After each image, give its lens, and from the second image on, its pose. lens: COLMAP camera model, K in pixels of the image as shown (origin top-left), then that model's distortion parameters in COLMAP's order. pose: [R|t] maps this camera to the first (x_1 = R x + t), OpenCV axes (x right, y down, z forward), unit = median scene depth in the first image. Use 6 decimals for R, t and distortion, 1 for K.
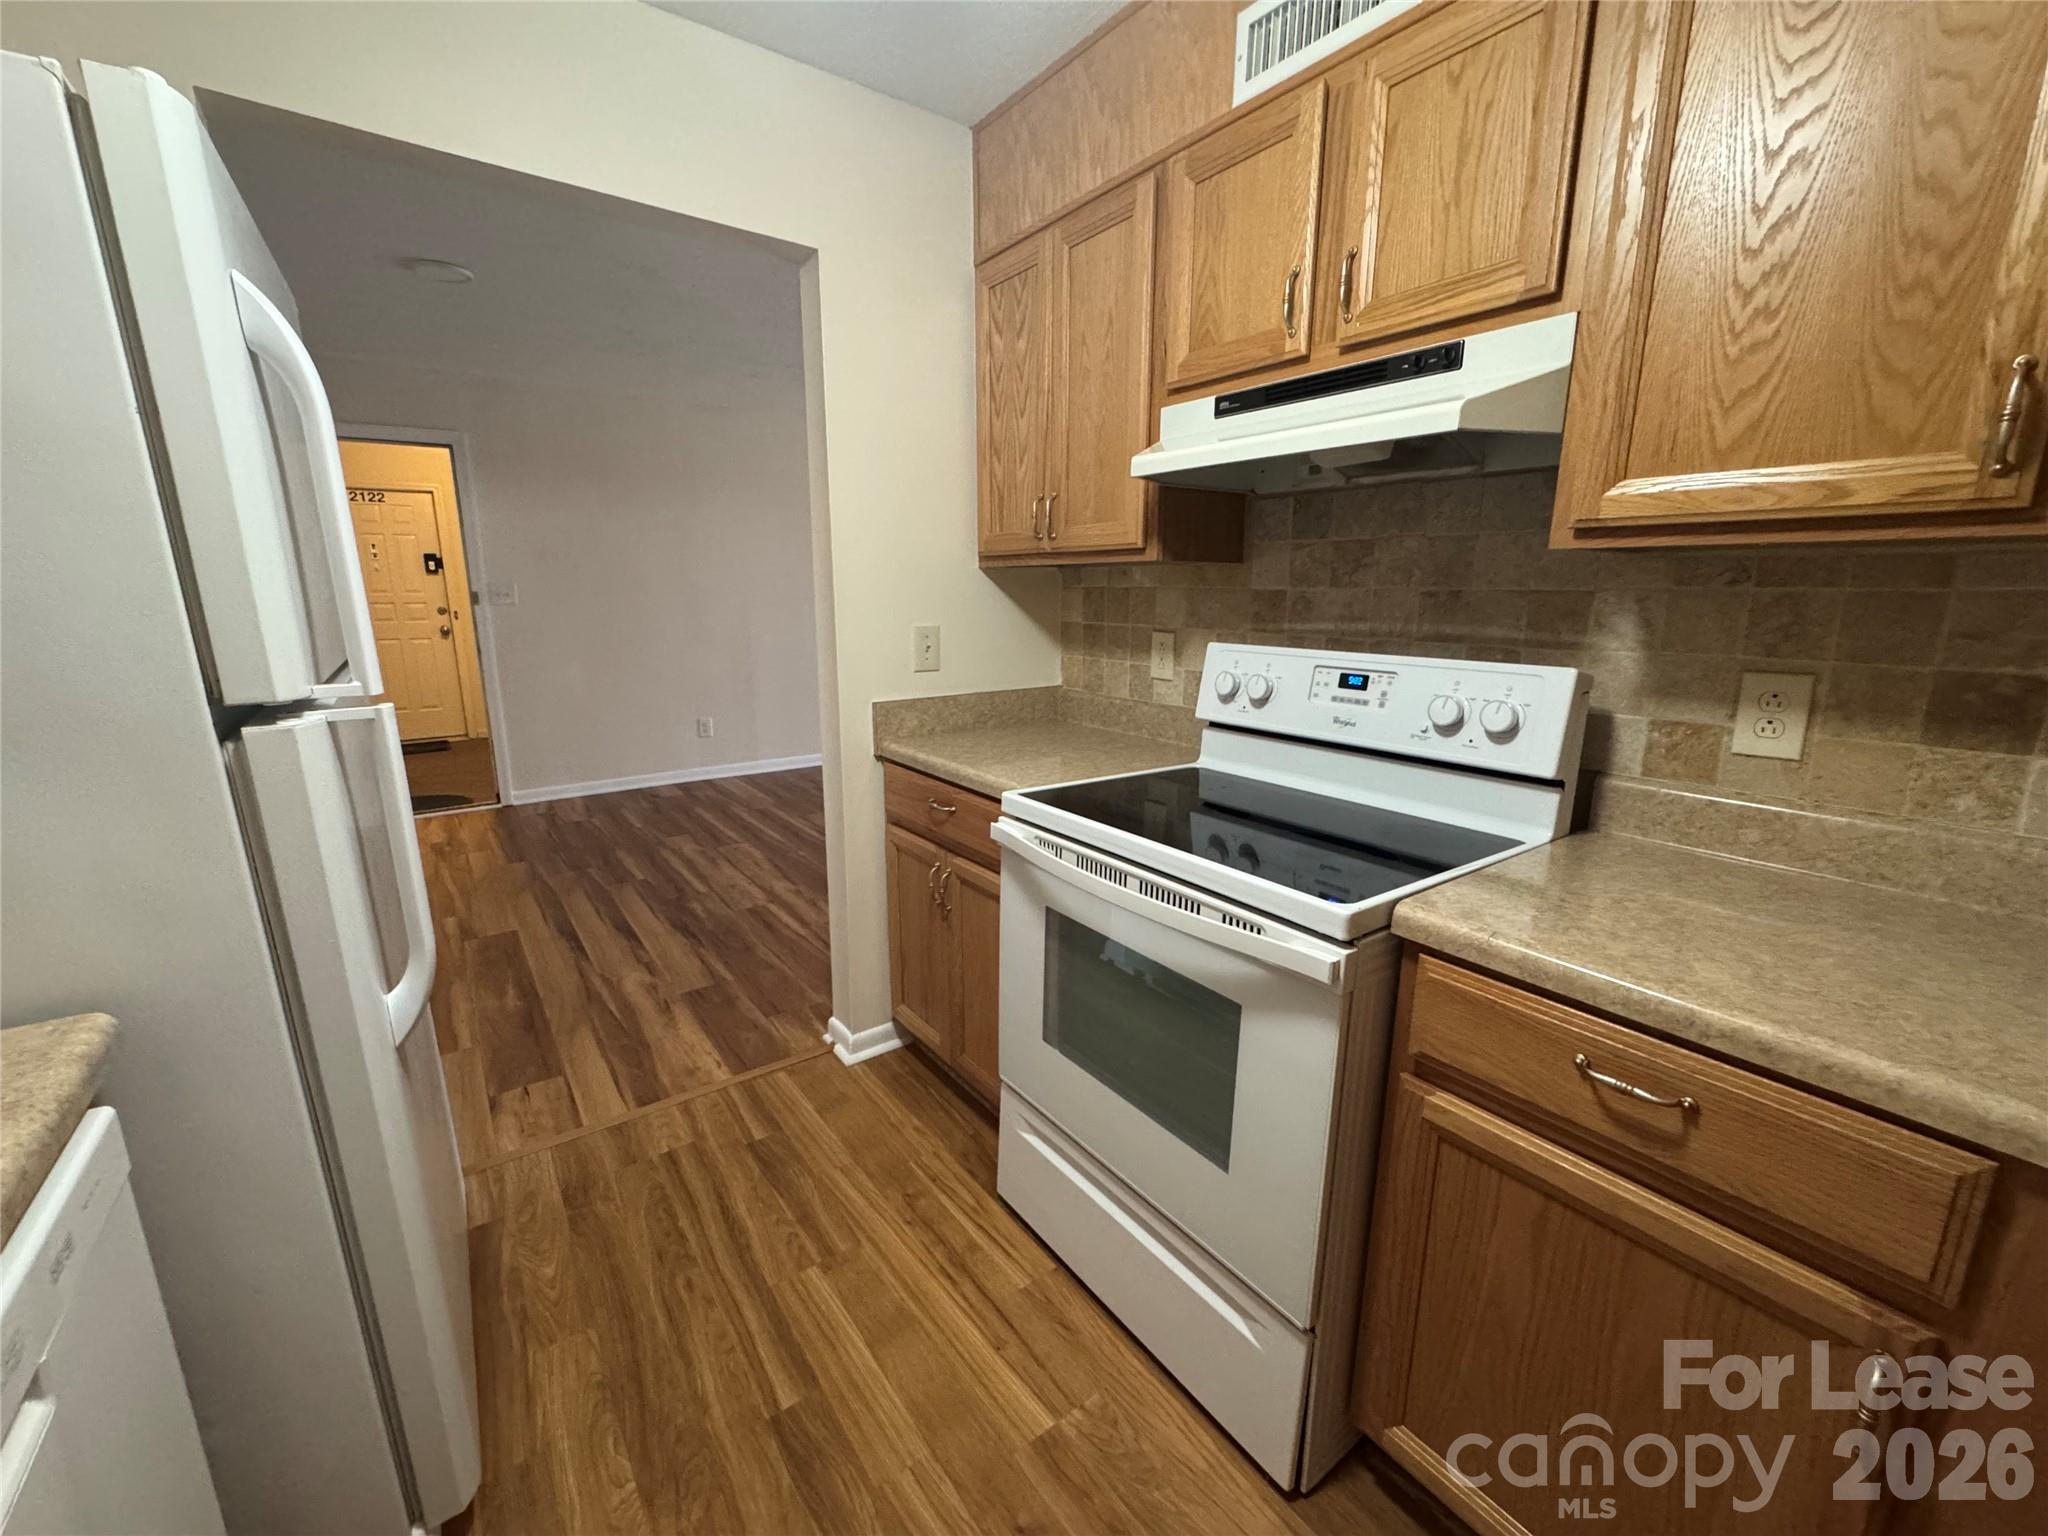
lens RADIAL K [[824.9, 0, 1024.0], [0, 824.9, 768.6], [0, 0, 1]] dist [-0.002150, 0.000536]
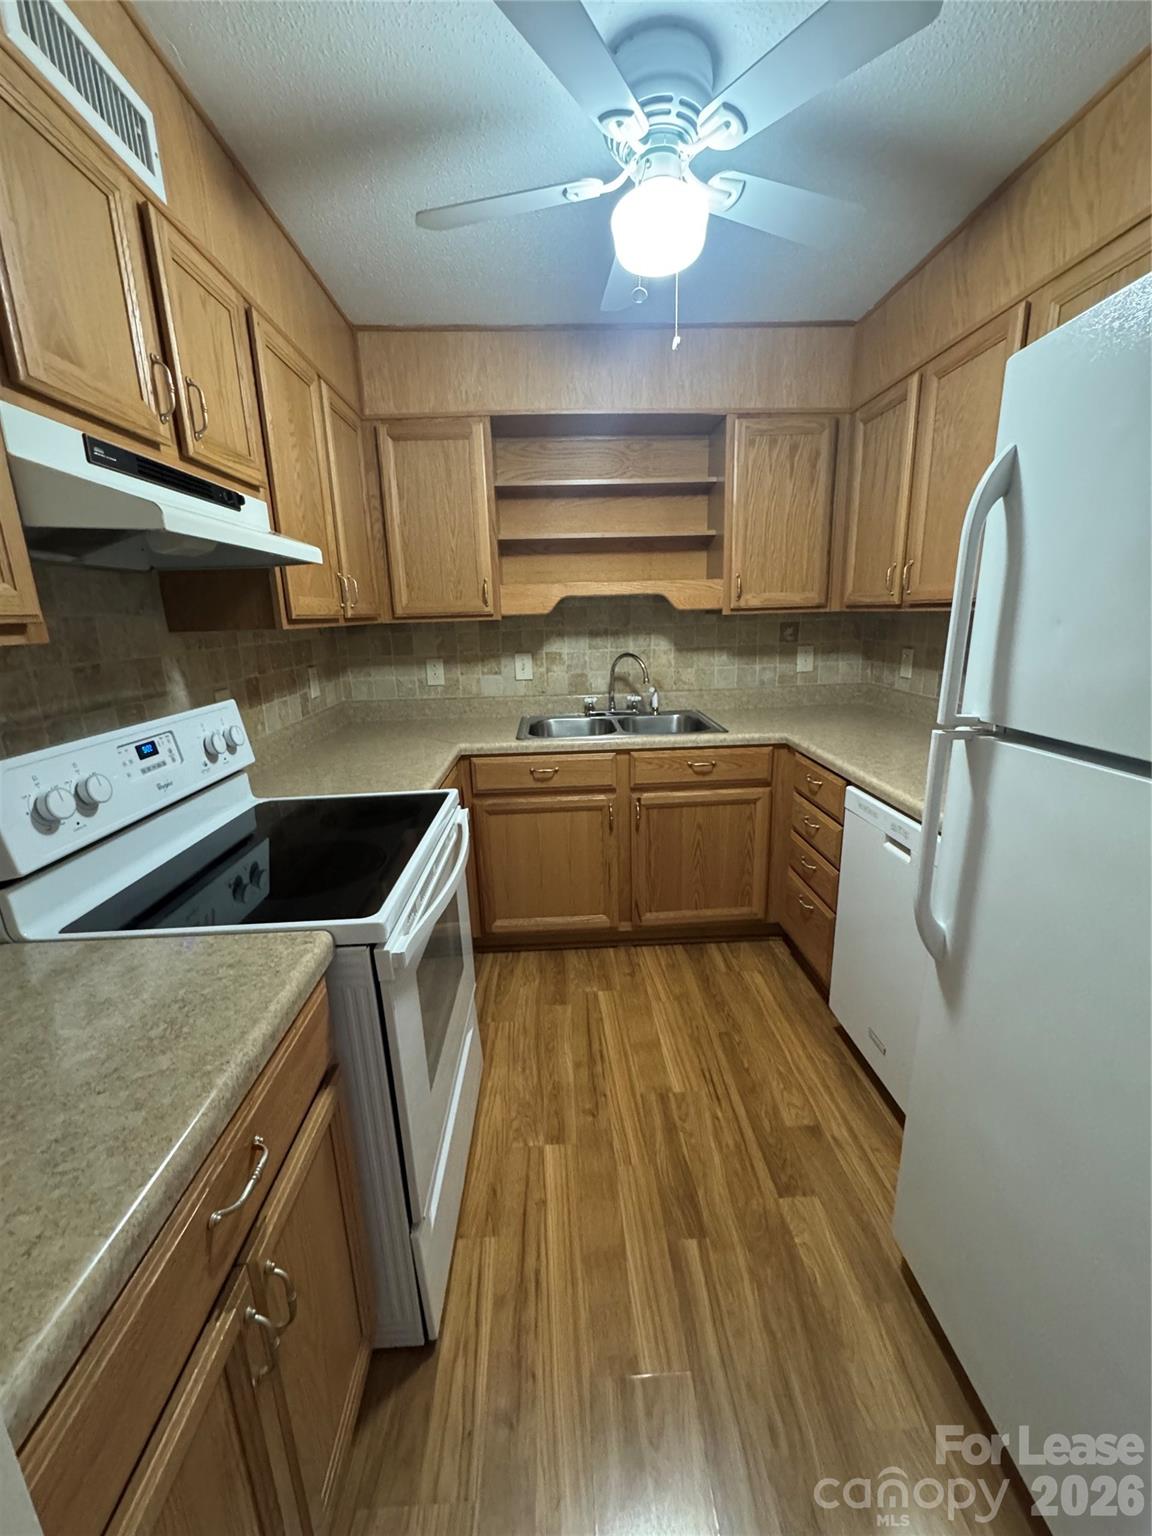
lens RADIAL K [[618.7, 0, 578.8], [0, 618.7, 772.0], [0, 0, 1]] dist [-0.002150, 0.000536]
pose [[-0.830155, -0.117588, 0.544991, -0.530941], [0.147870, 0.896062, 0.418577, -0.346291], [-0.537566, 0.428071, -0.726483, 1.341235]]
